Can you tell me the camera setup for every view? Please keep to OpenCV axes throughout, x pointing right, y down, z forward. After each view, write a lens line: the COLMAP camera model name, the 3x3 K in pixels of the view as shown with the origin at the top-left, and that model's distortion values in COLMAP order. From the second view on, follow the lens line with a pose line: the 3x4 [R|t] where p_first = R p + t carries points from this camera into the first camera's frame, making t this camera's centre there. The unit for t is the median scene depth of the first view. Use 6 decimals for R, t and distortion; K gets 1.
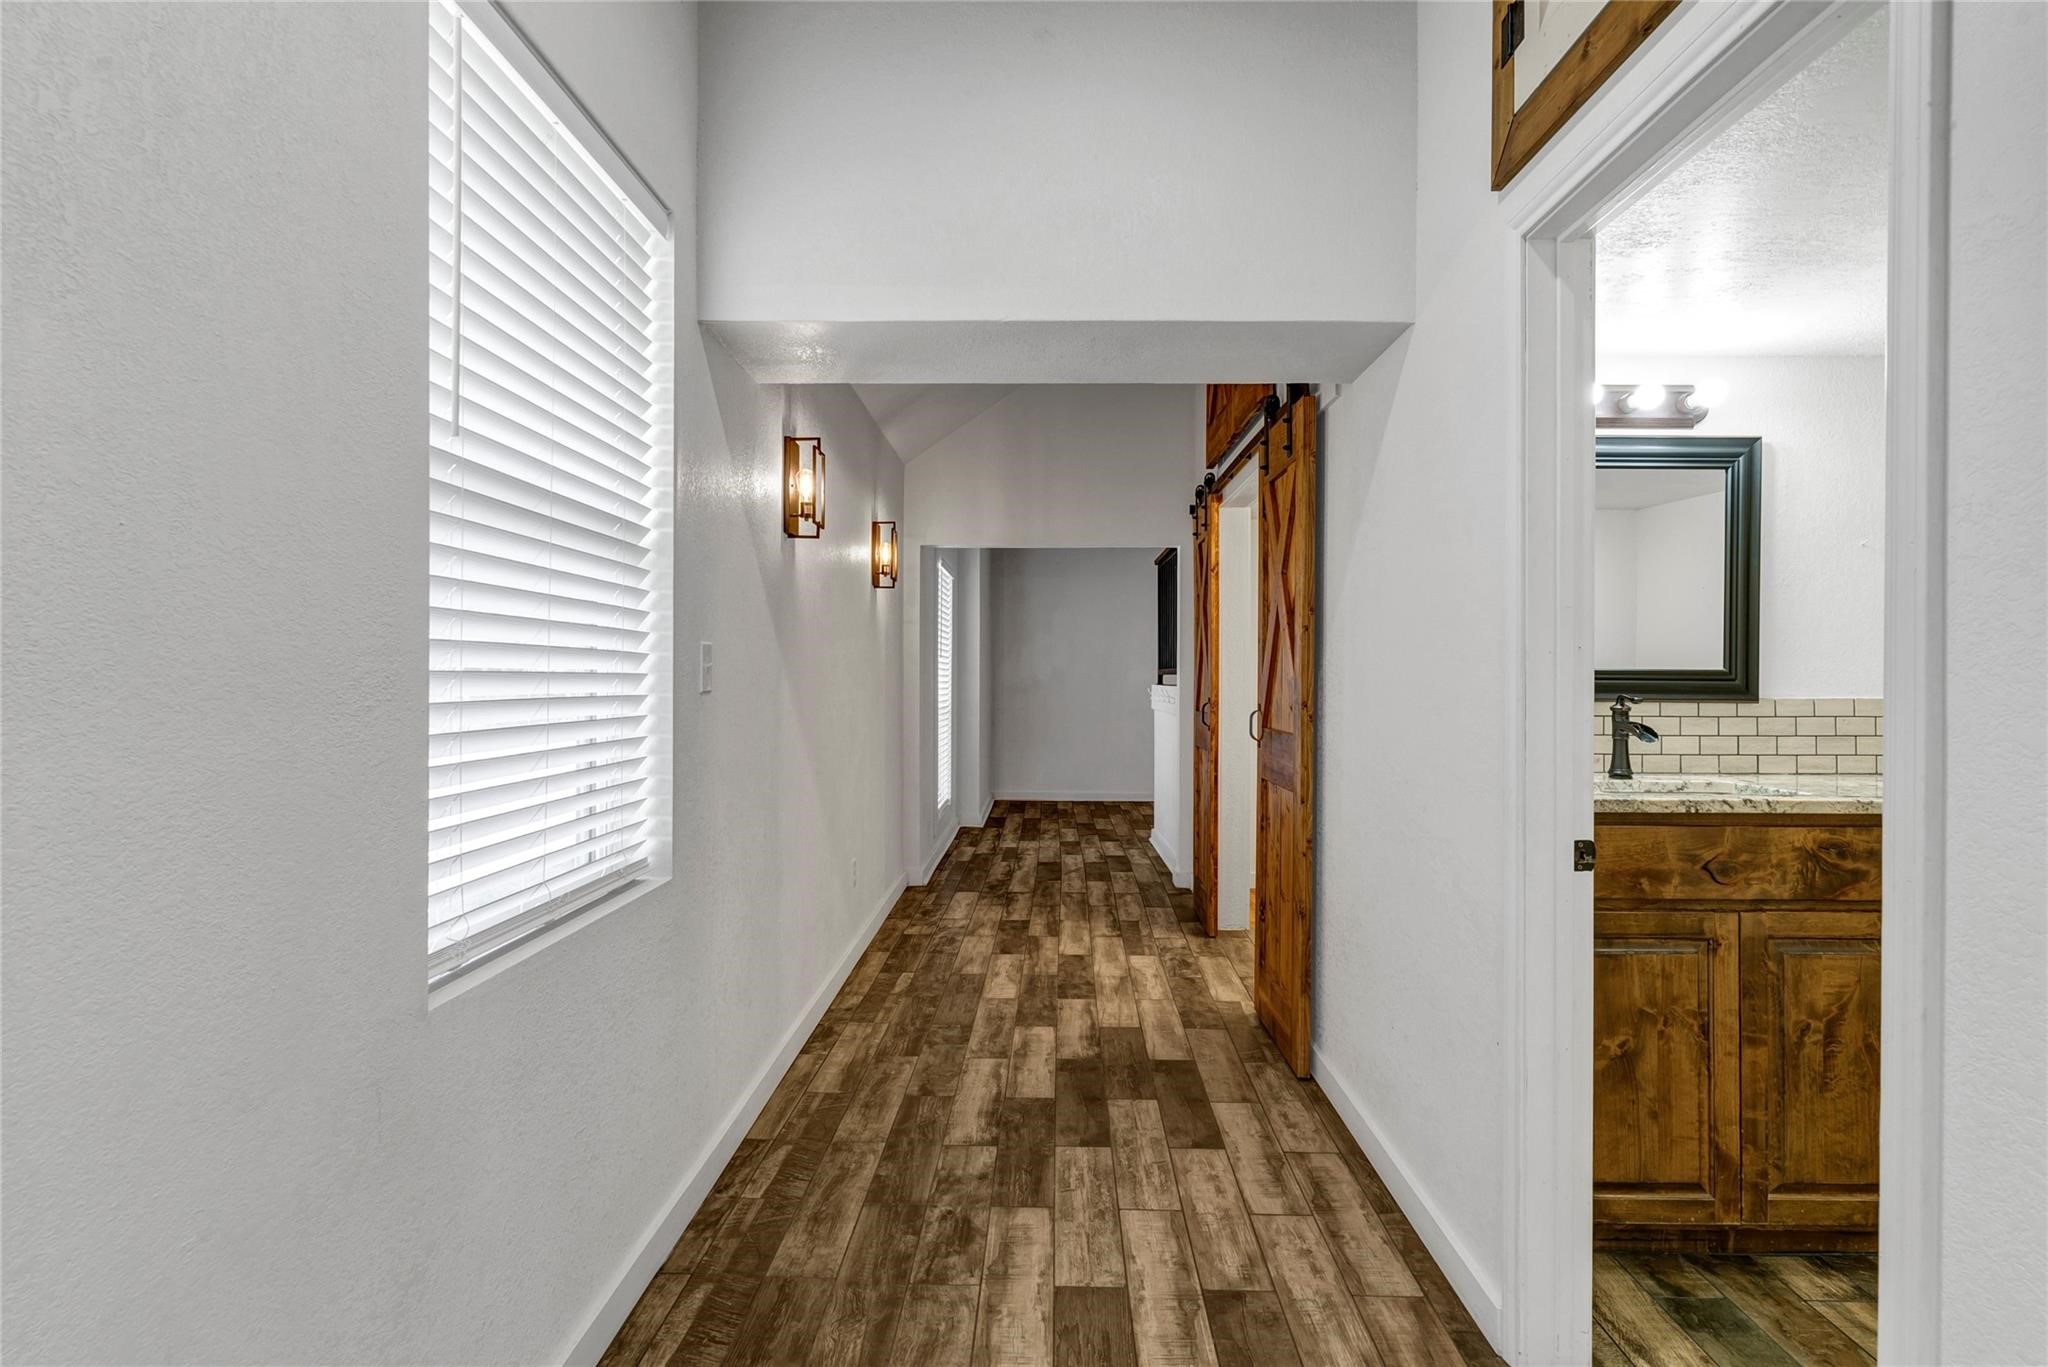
lens RADIAL K [[968.3, 0, 1028.6], [0, 968.3, 674.0], [0, 0, 1]] dist [0.000476, -0.000495]
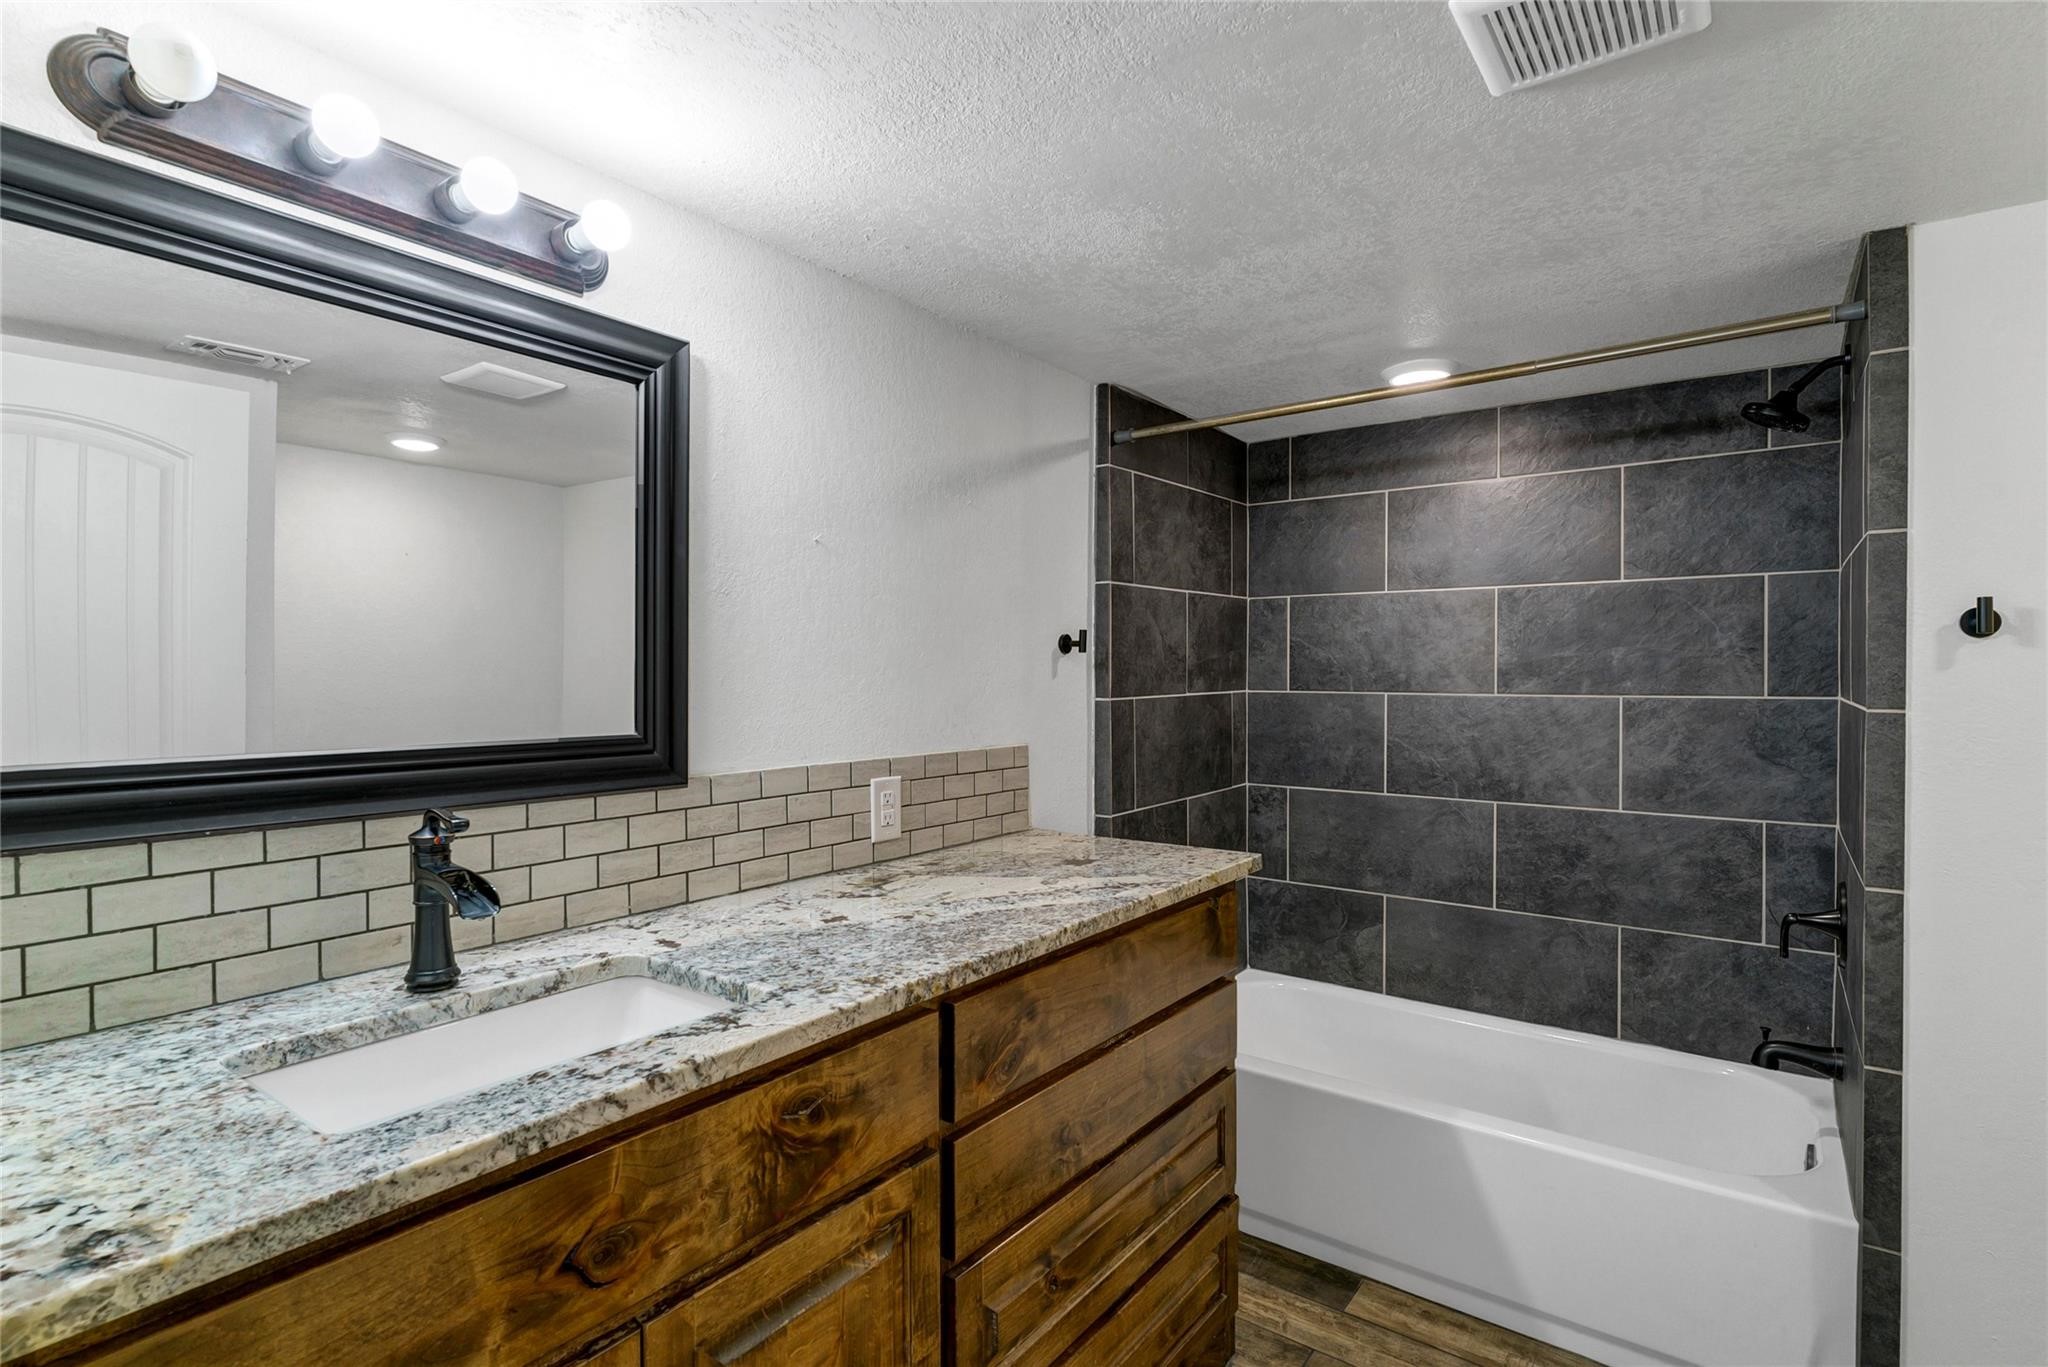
lens RADIAL K [[968.3, 0, 1028.6], [0, 968.3, 674.0], [0, 0, 1]] dist [0.000476, -0.000495]
pose [[0.564480, -0.005048, 0.825431, 0.392076], [0.002547, 0.999987, 0.004374, -0.044200], [-0.825443, -0.000367, 0.564485, 0.504500]]
